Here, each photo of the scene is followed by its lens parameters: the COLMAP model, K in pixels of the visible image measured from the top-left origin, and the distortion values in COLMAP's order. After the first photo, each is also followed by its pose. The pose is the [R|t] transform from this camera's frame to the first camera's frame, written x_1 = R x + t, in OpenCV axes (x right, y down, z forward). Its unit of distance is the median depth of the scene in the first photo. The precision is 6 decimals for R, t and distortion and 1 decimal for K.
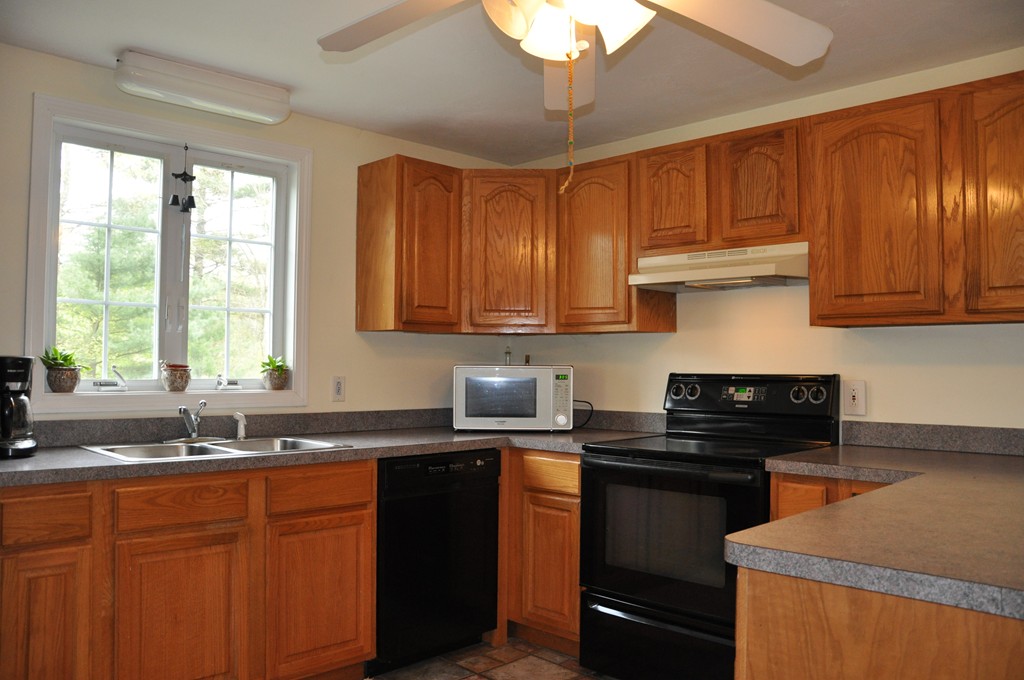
lens RADIAL K [[804.5, 0, 510.0], [0, 804.5, 338.2], [0, 0, 1]] dist [-0.163281, 0.132697]
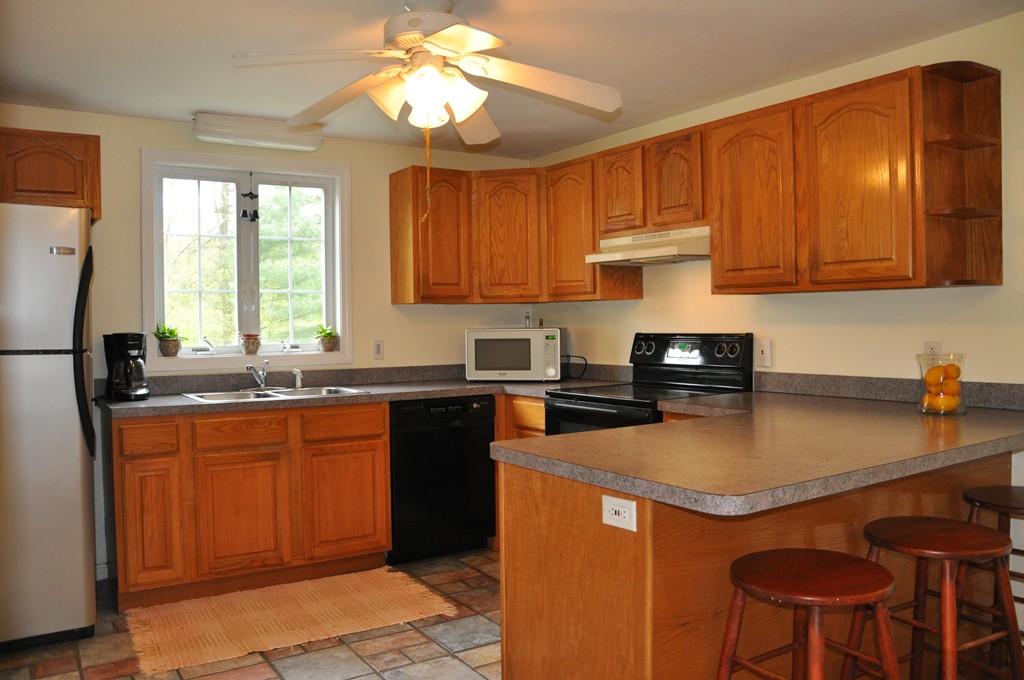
lens RADIAL K [[804.5, 0, 510.0], [0, 804.5, 338.2], [0, 0, 1]] dist [-0.163281, 0.132697]
pose [[0.980080, -0.016781, -0.197892, 0.290760], [0.027492, 0.998294, 0.051505, -0.018475], [0.196691, -0.055919, 0.978870, -0.261552]]
